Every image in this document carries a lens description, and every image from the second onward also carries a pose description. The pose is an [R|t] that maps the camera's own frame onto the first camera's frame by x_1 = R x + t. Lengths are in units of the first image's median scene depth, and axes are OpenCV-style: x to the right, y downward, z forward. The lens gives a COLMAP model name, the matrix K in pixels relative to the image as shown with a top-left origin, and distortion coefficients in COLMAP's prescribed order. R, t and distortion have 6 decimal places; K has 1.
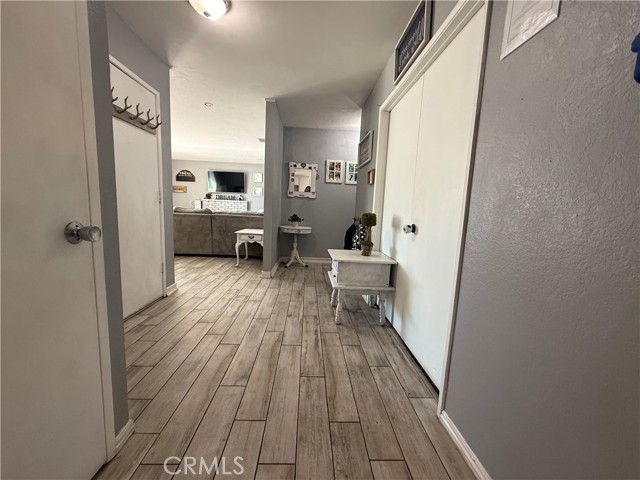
lens RADIAL K [[254.3, 0, 319.7], [0, 254.3, 240.6], [0, 0, 1]] dist [-0.000509, -0.000329]
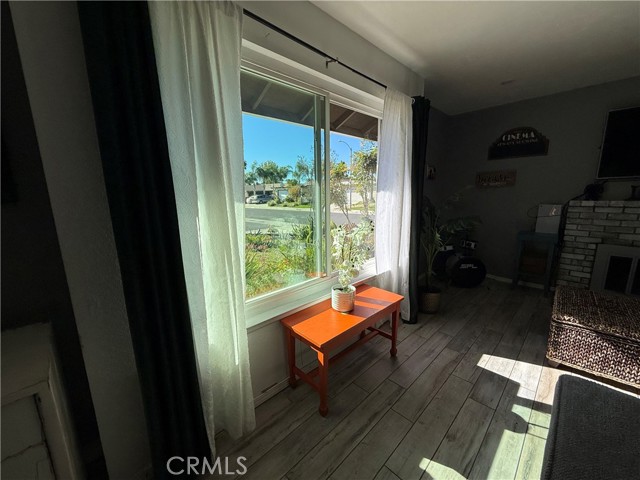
lens RADIAL K [[254.3, 0, 316.9], [0, 254.3, 240.2], [0, 0, 1]] dist [-0.000509, -0.000329]
pose [[0.655296, 0.082070, -0.750901, -0.895206], [-0.046119, 0.996573, 0.068674, -0.249128], [0.753963, -0.010370, 0.656835, 1.074505]]
